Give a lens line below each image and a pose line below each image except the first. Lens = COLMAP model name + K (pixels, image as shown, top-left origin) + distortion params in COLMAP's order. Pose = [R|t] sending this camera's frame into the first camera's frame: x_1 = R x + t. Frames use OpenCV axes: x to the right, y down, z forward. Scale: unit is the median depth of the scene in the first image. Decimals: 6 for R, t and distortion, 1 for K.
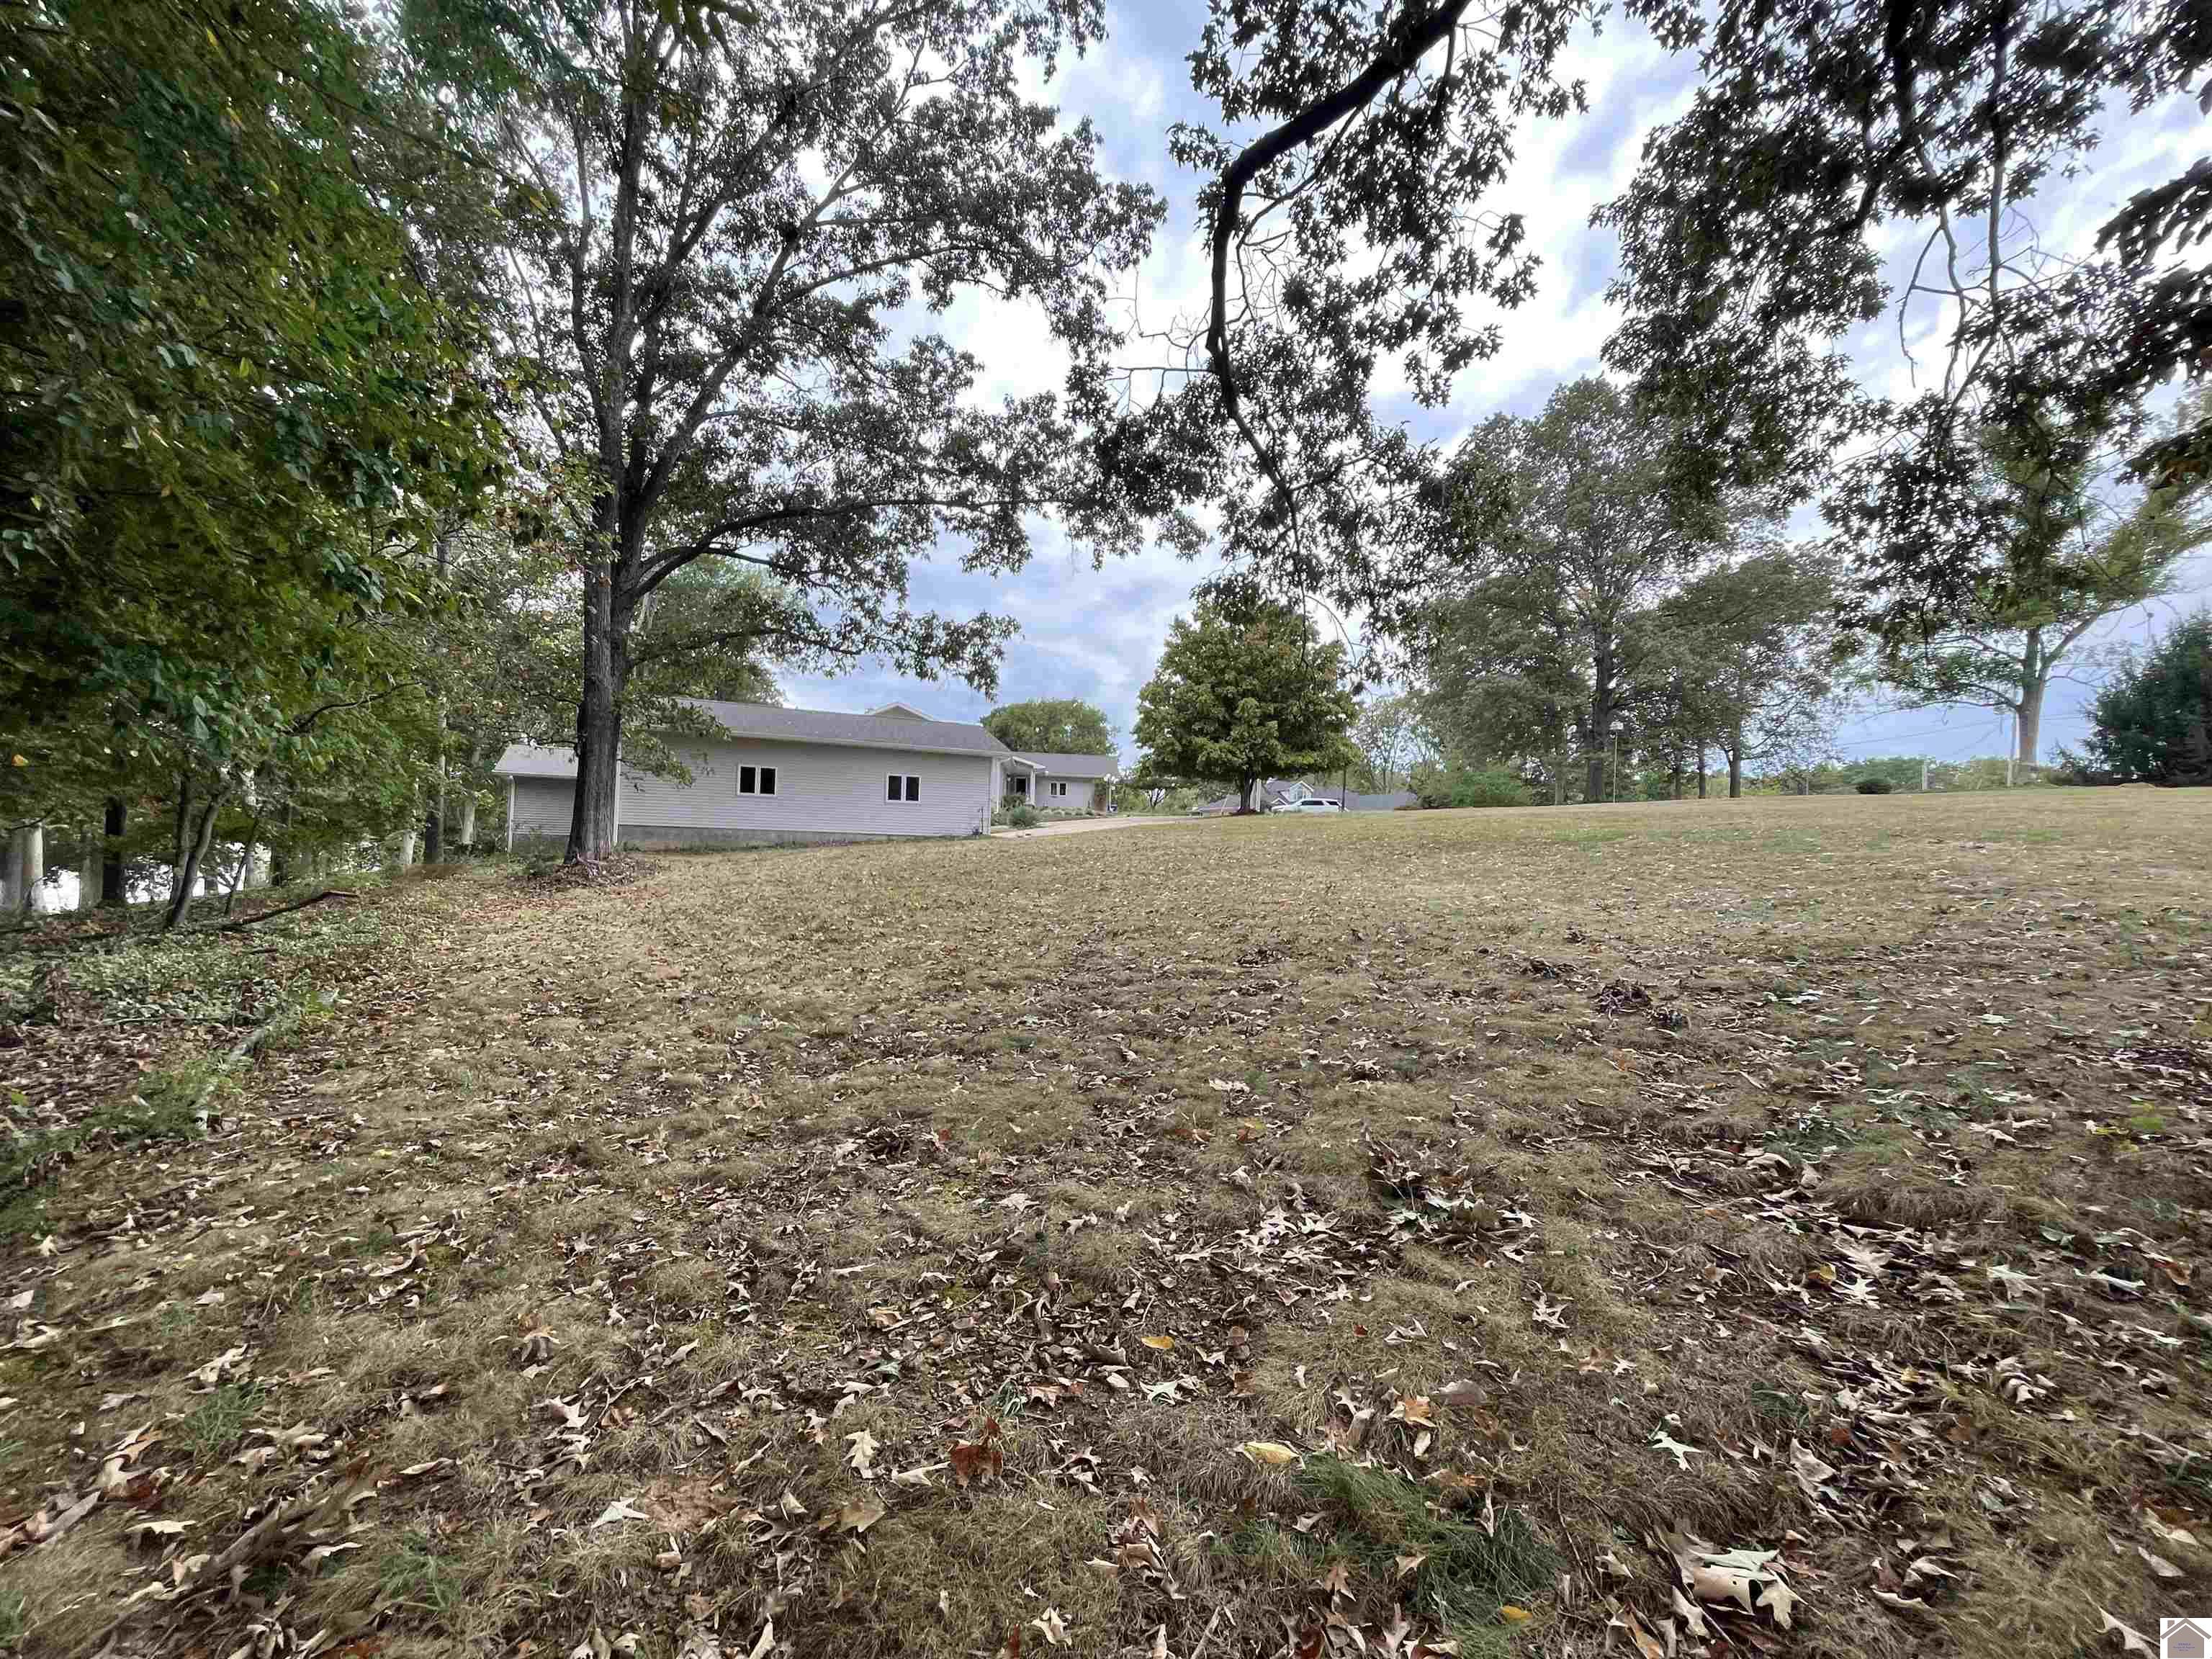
lens RADIAL K [[888.3, 0, 1106.1], [0, 888.3, 831.7], [0, 0, 1]] dist [-0.000509, -0.000042]
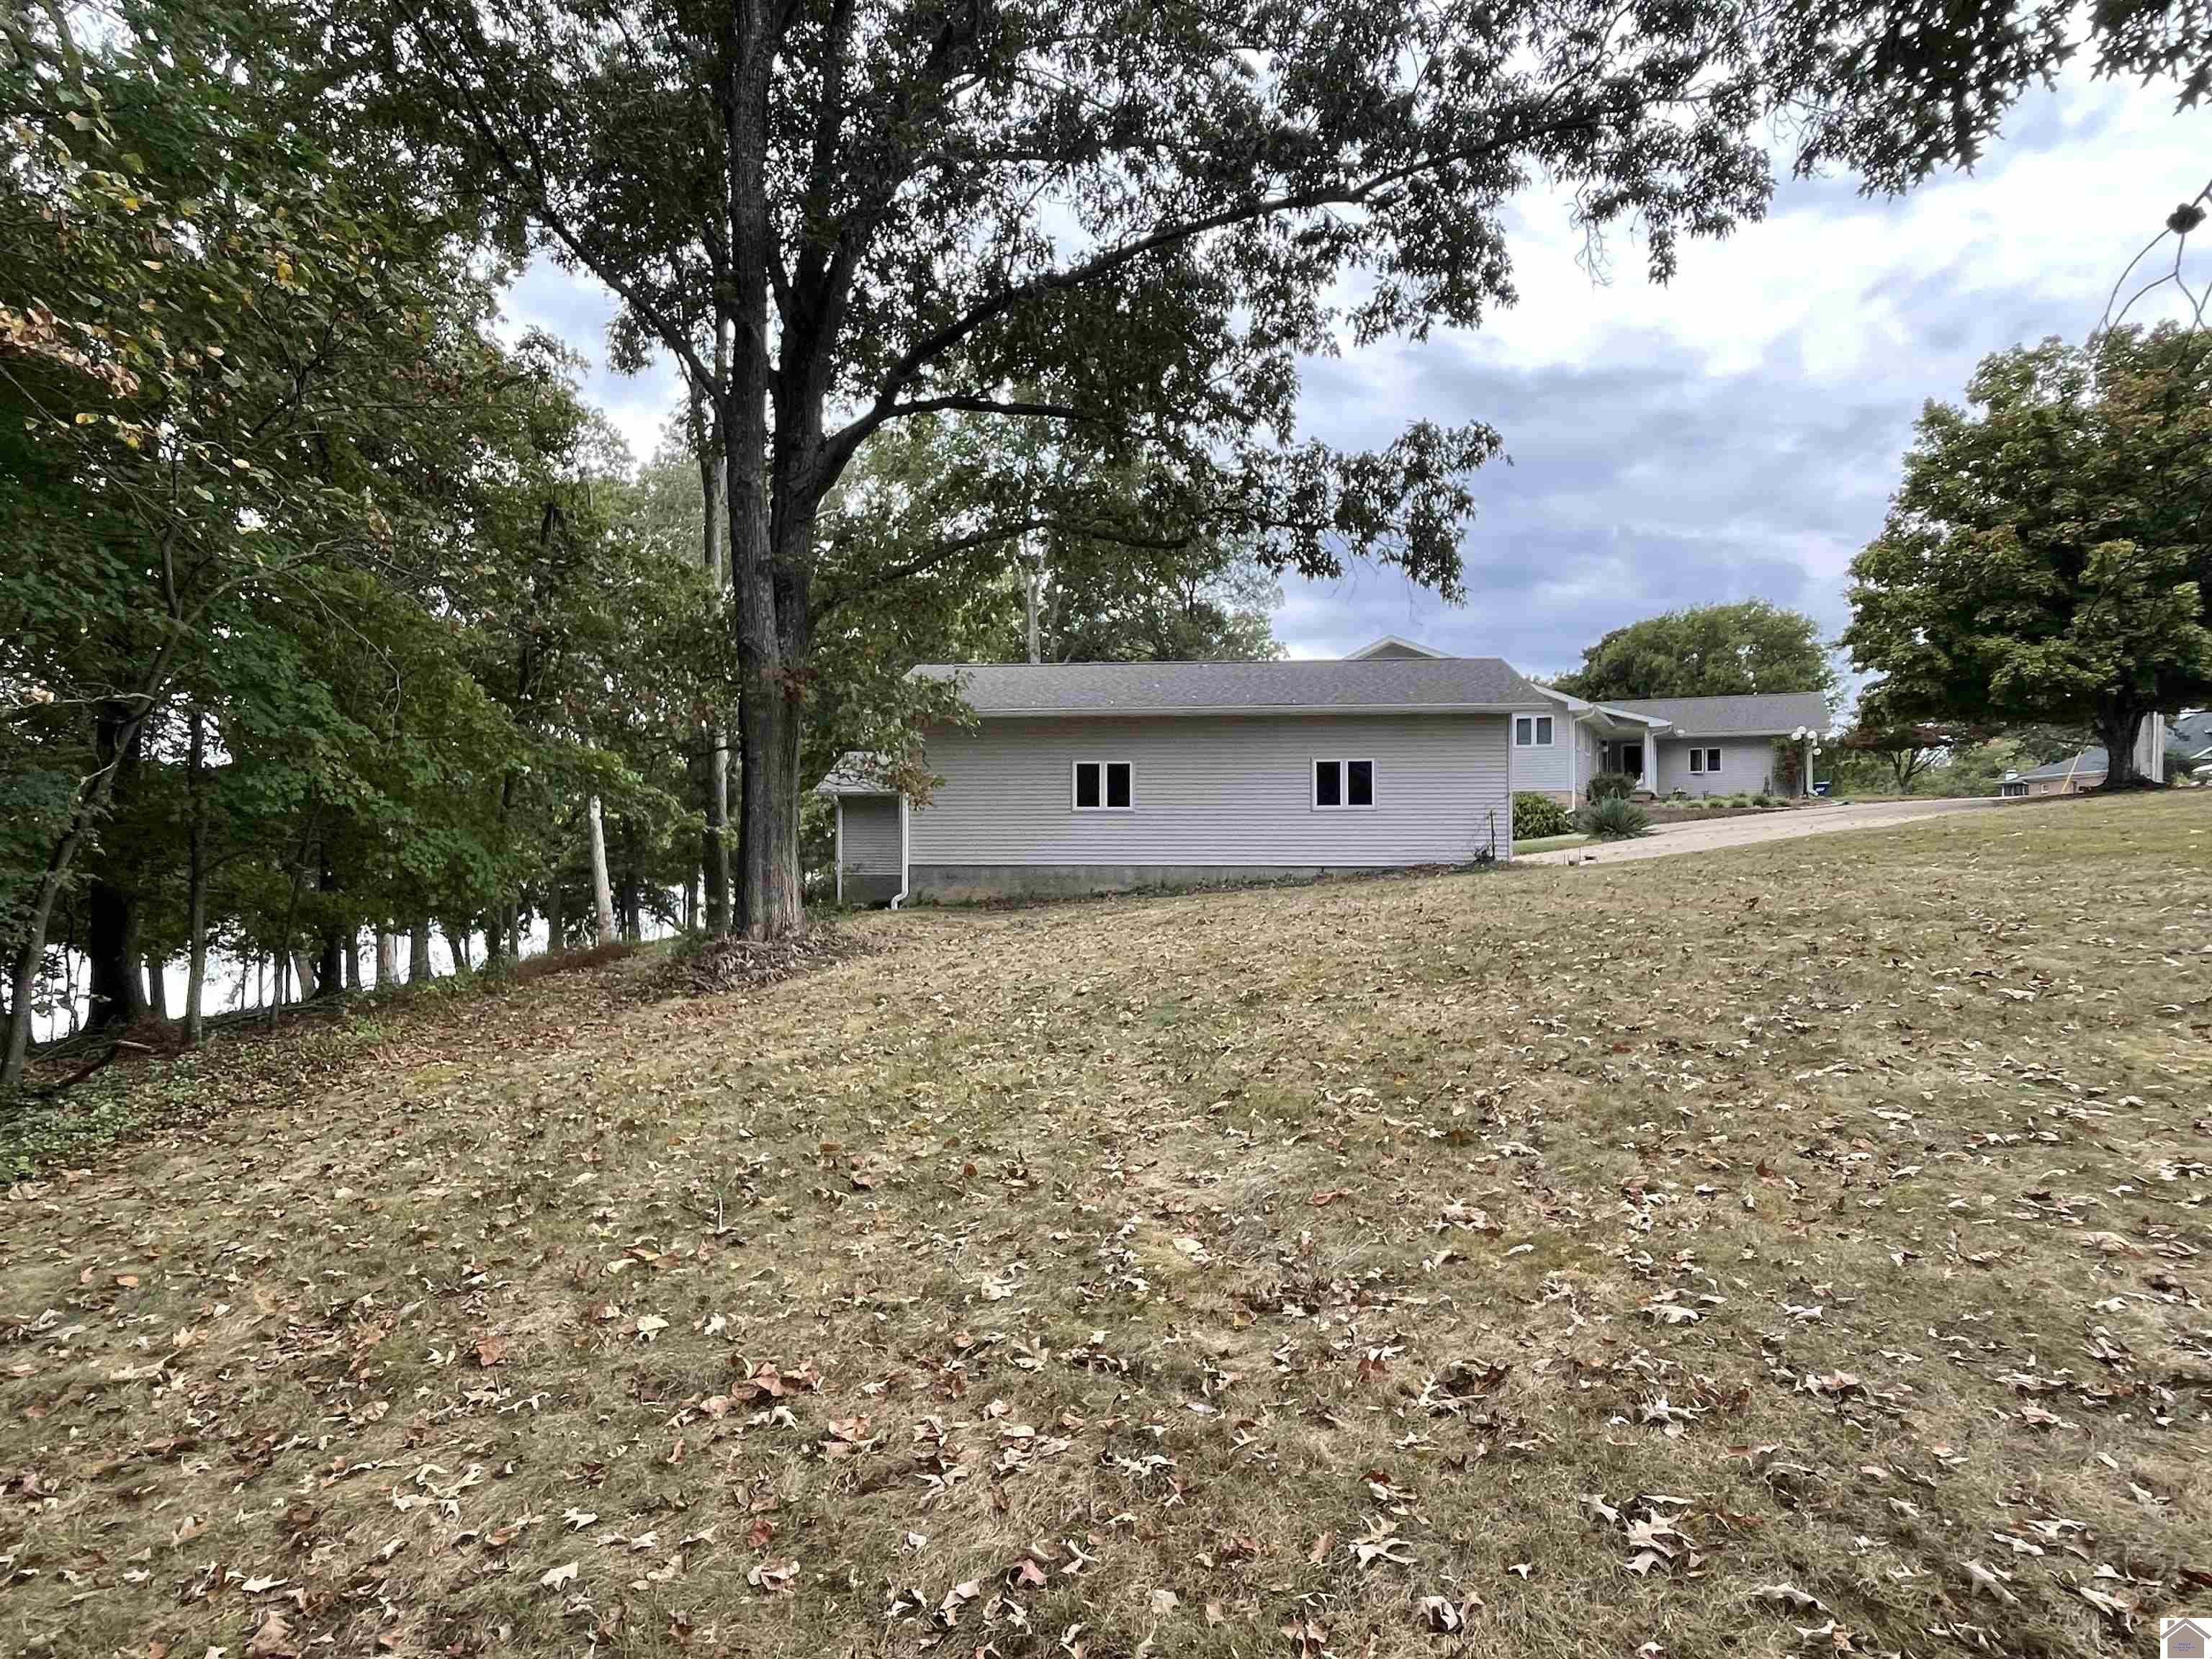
lens RADIAL K [[1289.4, 0, 1105.7], [0, 1289.4, 825.3], [0, 0, 1]] dist [-0.000827, -0.000703]
pose [[0.867522, -0.039334, -0.495841, 0.031735], [0.035789, 0.999221, -0.016649, -0.010425], [0.496109, -0.003302, 0.868254, 0.161882]]
